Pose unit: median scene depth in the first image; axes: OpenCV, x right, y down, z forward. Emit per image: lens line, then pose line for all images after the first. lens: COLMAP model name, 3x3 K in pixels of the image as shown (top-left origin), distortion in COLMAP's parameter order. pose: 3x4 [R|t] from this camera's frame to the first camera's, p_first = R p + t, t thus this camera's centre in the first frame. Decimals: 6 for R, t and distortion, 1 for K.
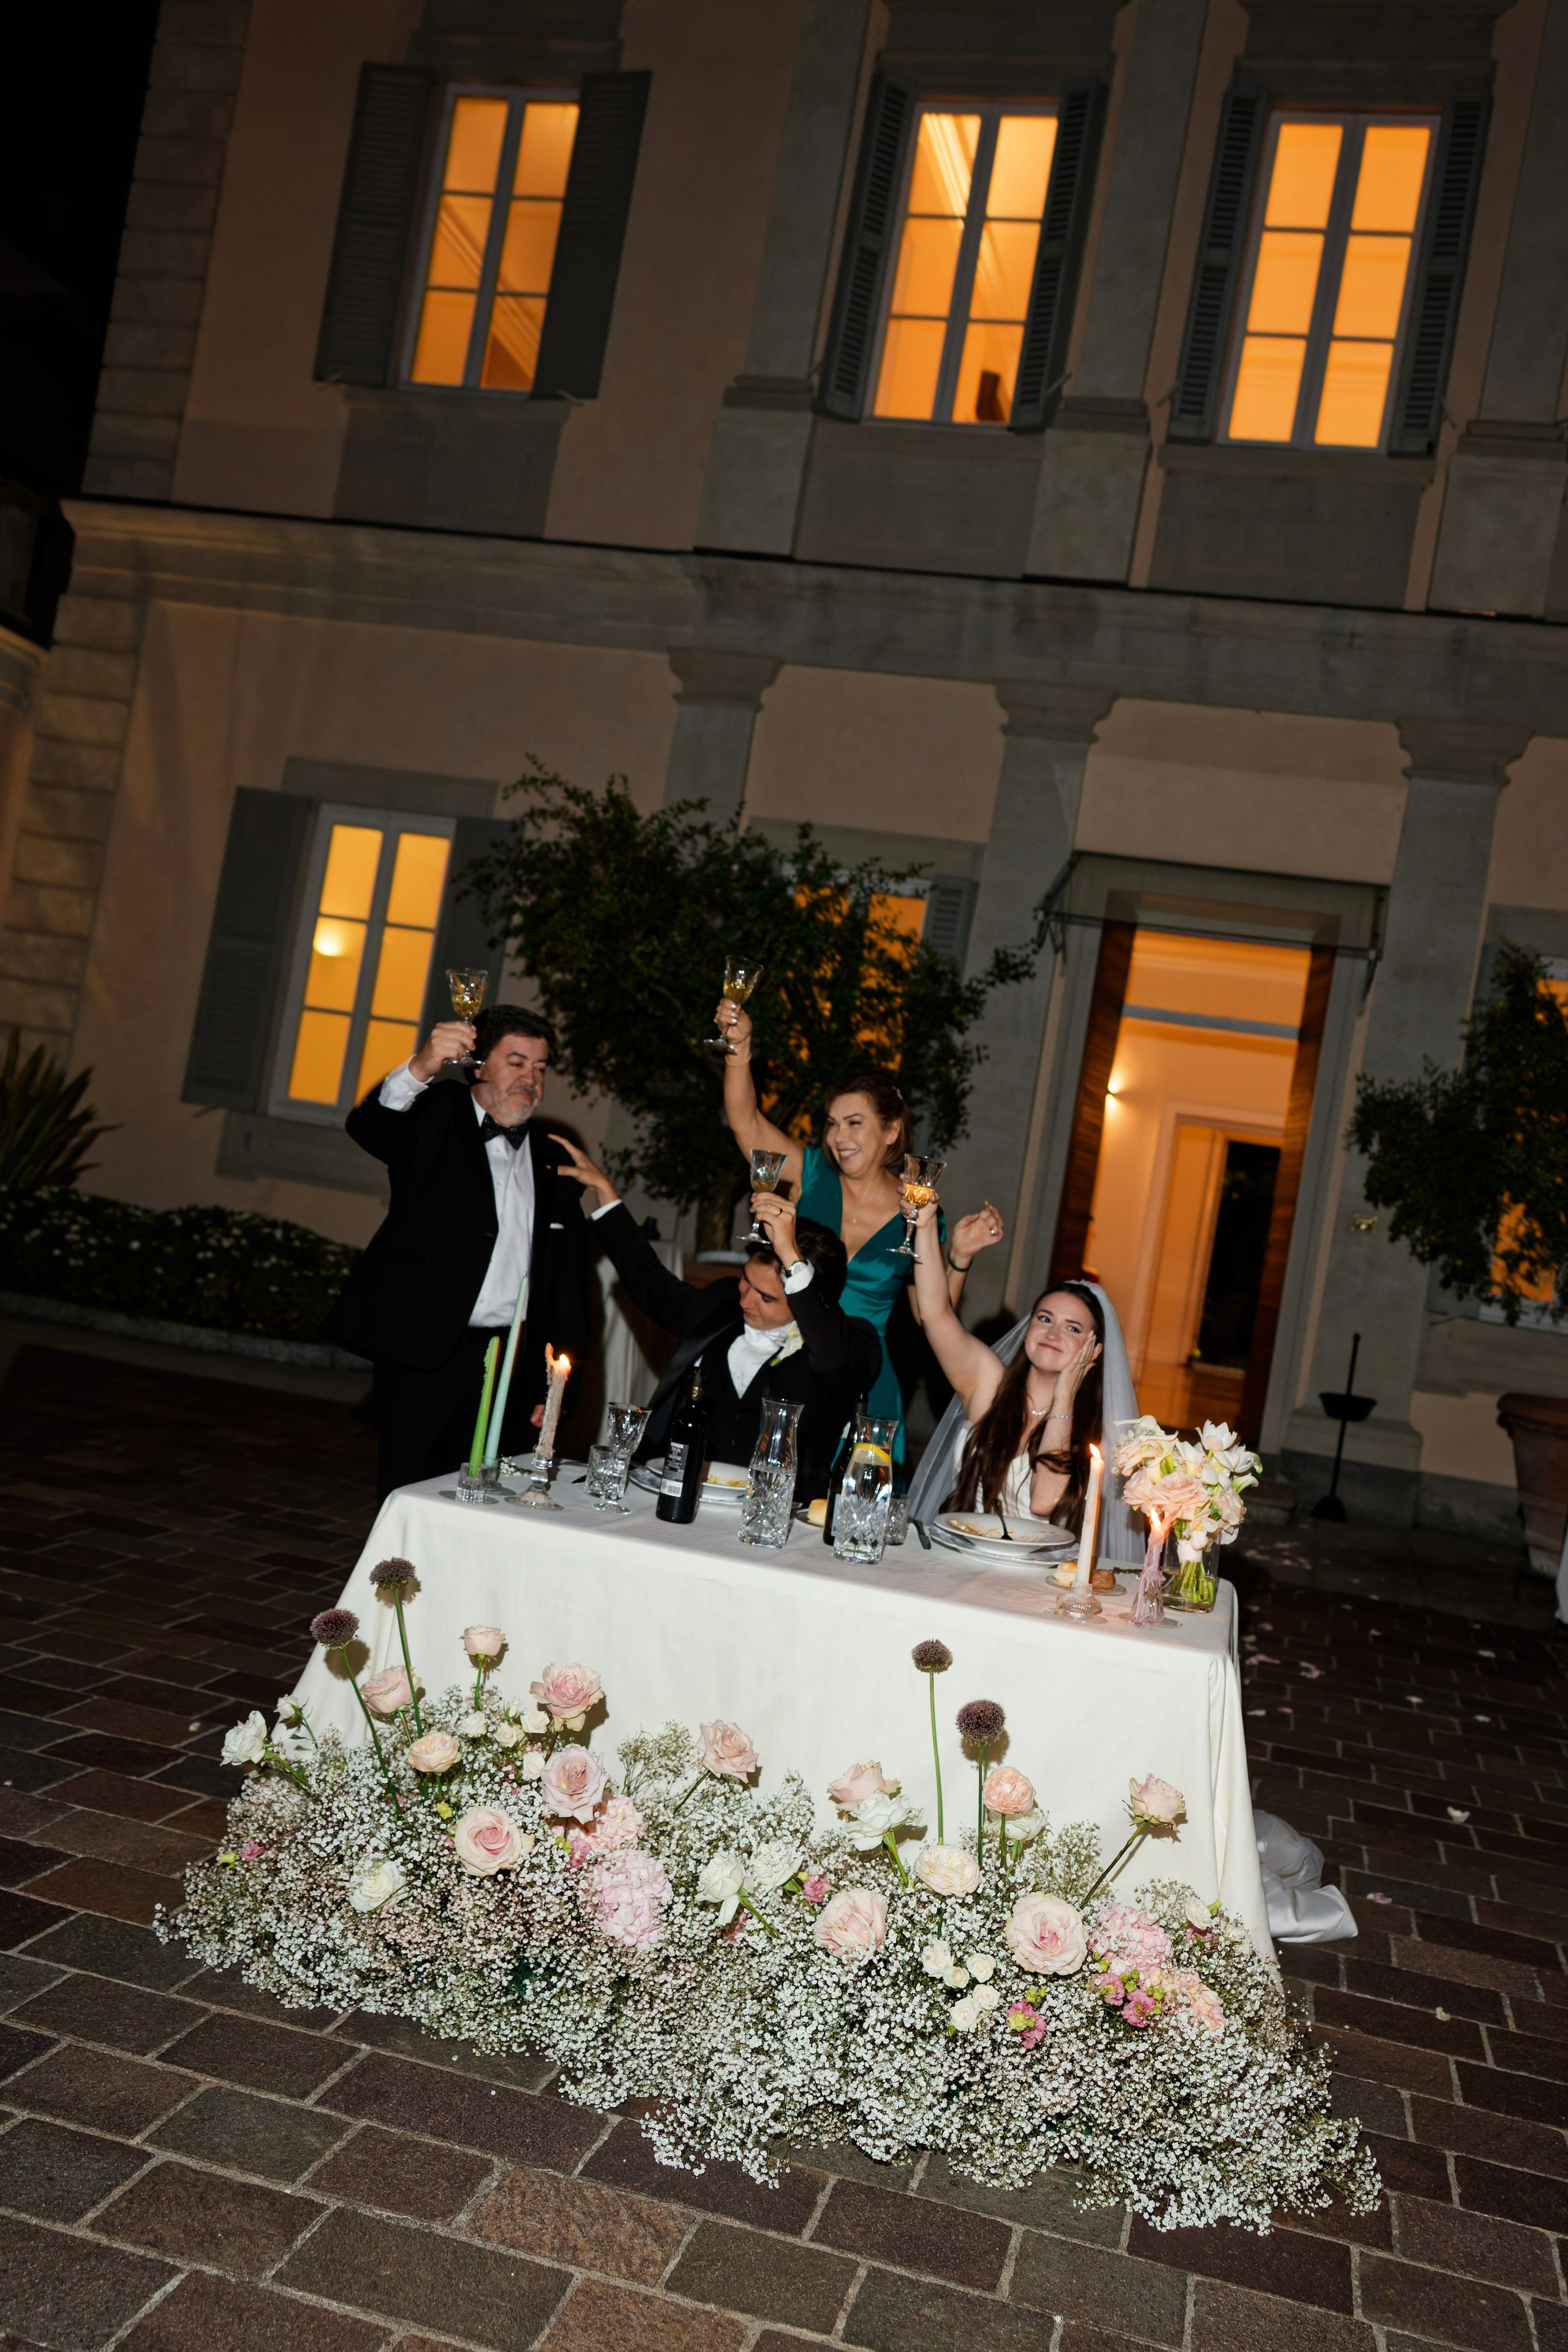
lens RADIAL K [[2029.3, 0, 798.6], [0, 2029.3, 1236.1], [0, 0, 1]] dist [0.025130, 0.004204]
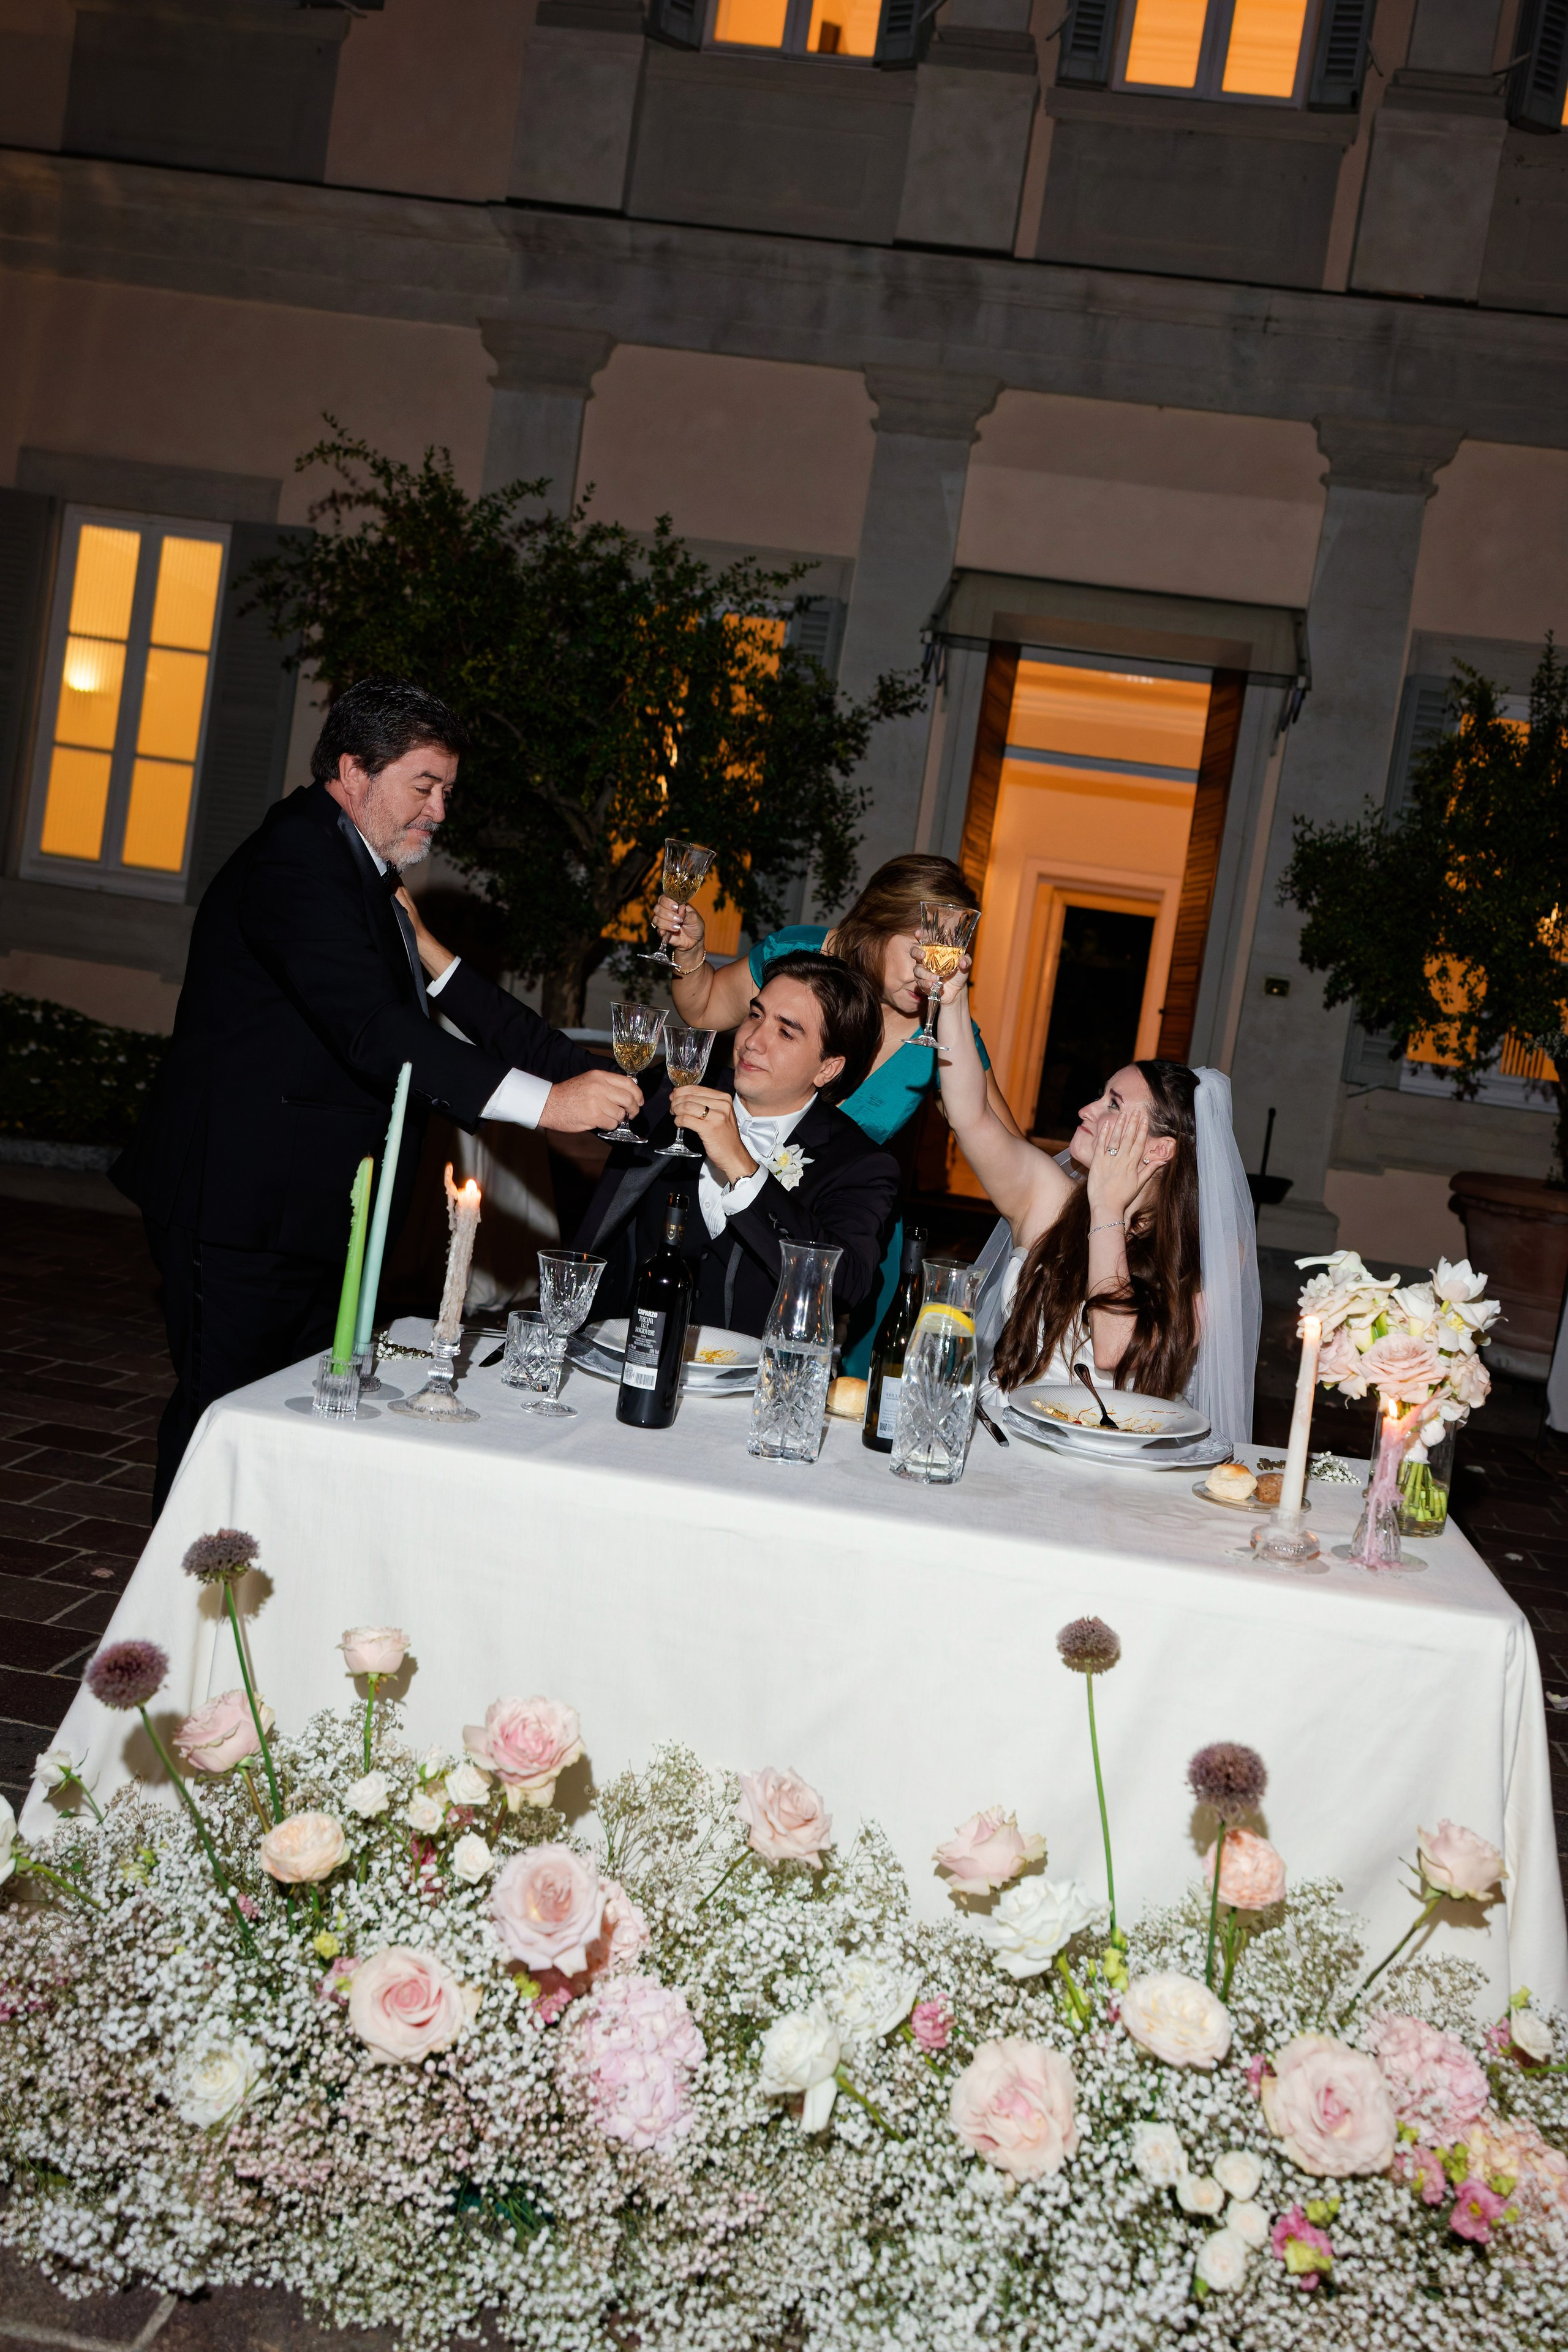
lens RADIAL K [[2029.3, 0, 848.4], [0, 2029.3, 1183.8], [0, 0, 1]] dist [0.025130, 0.004204]
pose [[0.992355, -0.025066, 0.120846, -0.025656], [0.014868, 0.996307, 0.084567, 0.001833], [-0.122520, -0.082124, 0.989063, 0.116469]]
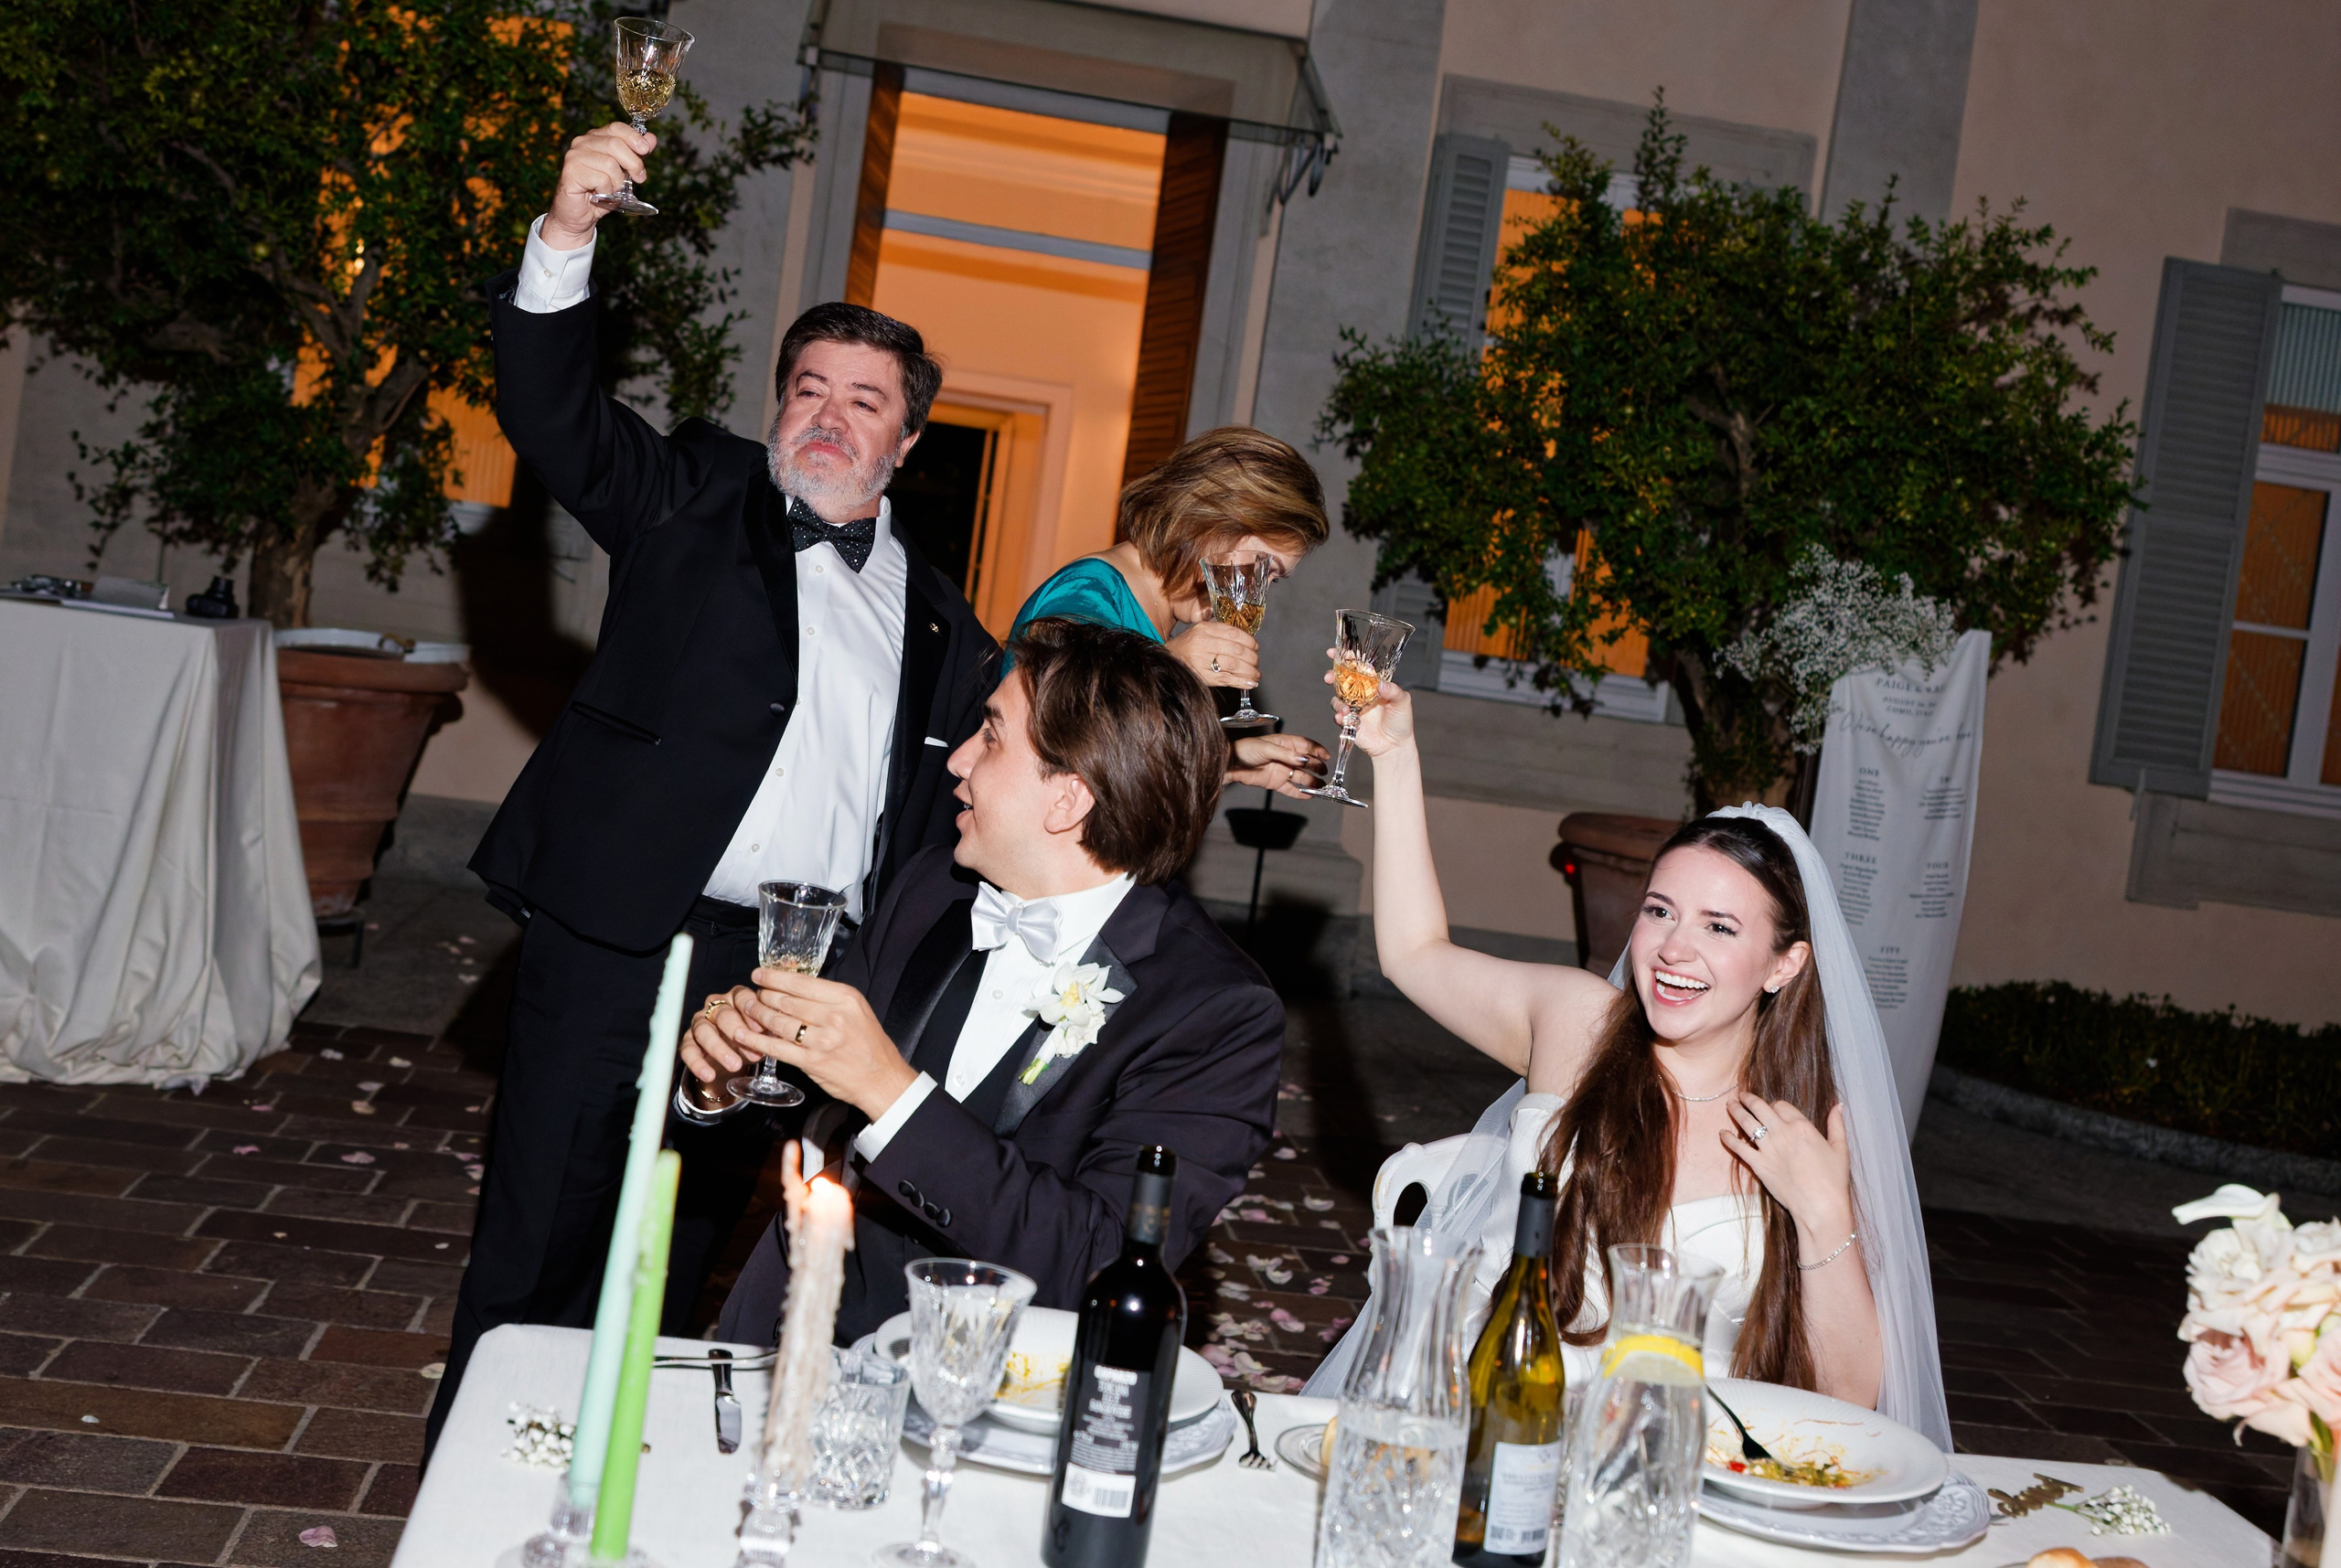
lens RADIAL K [[2658.4, 0, 1138.0], [0, 2658.4, 772.4], [0, 0, 1]] dist [0.009869, 0.000000]
pose [[0.935900, -0.044756, 0.349410, -0.074865], [0.012936, 0.995594, 0.092877, -0.016270], [-0.352027, -0.082404, 0.932355, 0.197092]]
